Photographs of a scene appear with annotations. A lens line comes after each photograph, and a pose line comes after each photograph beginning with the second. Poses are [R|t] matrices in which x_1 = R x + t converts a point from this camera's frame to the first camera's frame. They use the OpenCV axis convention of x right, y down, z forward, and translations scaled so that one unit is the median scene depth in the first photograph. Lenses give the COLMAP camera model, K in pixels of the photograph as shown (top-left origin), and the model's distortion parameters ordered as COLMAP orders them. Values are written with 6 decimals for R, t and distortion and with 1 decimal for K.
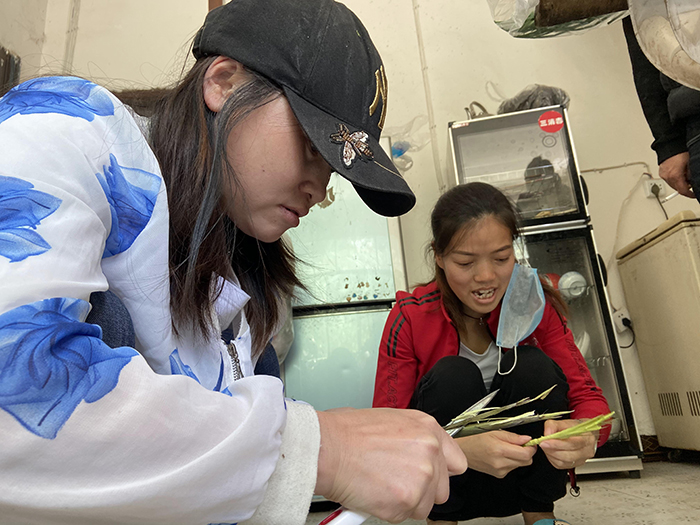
lens RADIAL K [[527.0, 0, 346.1], [0, 527.0, 258.4], [0, 0, 1]] dist [0.114493, -0.154613]
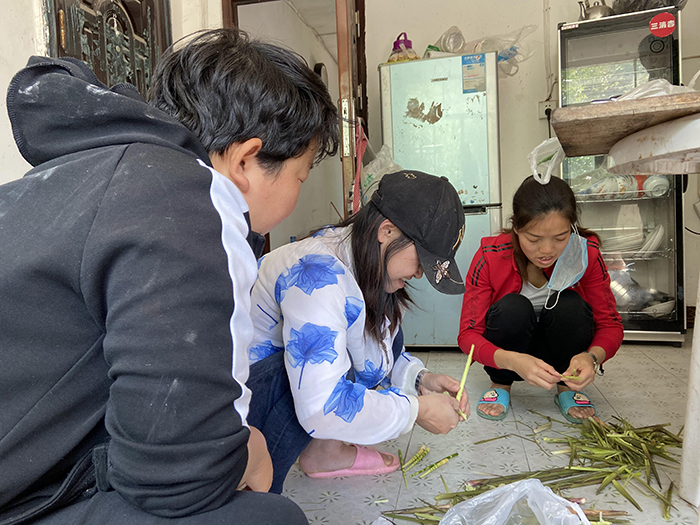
lens RADIAL K [[527.0, 0, 346.1], [0, 527.0, 258.4], [0, 0, 1]] dist [0.114493, -0.154613]
pose [[0.981840, 0.048642, -0.183371, 0.002870], [0.017596, 0.939055, 0.343317, -0.390557], [0.188895, -0.340309, 0.921145, -0.390978]]
